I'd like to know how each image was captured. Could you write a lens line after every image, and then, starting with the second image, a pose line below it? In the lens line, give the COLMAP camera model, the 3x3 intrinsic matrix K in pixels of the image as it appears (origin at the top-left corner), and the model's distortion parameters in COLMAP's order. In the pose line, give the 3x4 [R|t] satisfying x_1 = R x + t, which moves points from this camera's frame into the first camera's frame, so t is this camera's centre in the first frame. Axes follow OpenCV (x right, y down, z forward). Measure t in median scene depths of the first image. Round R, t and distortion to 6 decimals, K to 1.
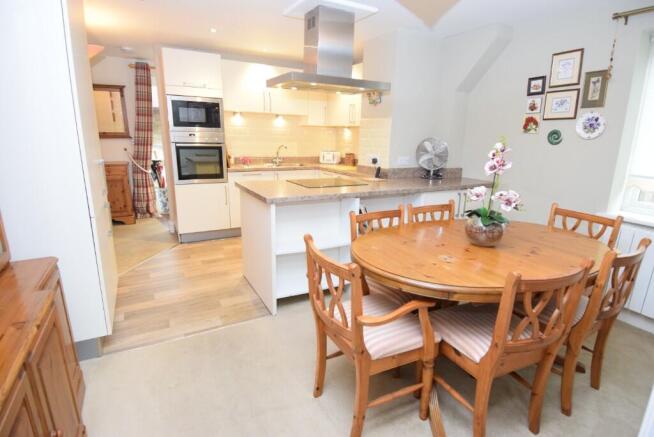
lens RADIAL K [[342.9, 0, 330.0], [0, 342.9, 217.9], [0, 0, 1]] dist [0.084654, -0.075593]
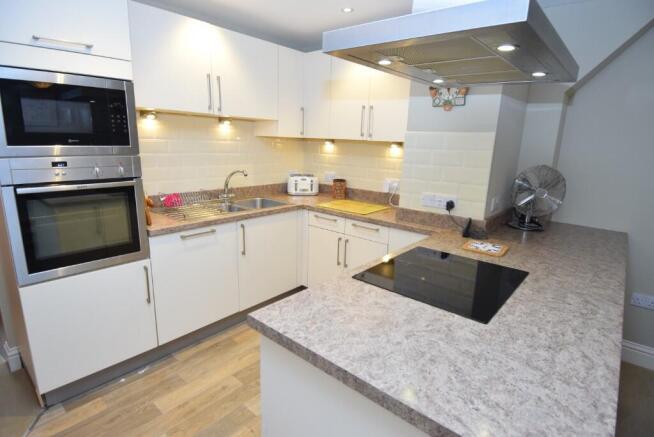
lens RADIAL K [[342.9, 0, 330.0], [0, 342.9, 217.9], [0, 0, 1]] dist [0.084654, -0.075593]
pose [[0.934165, -0.071237, 0.349658, -0.227879], [0.072352, 0.997330, 0.009890, -0.143094], [-0.349429, 0.016059, 0.936825, 0.457821]]
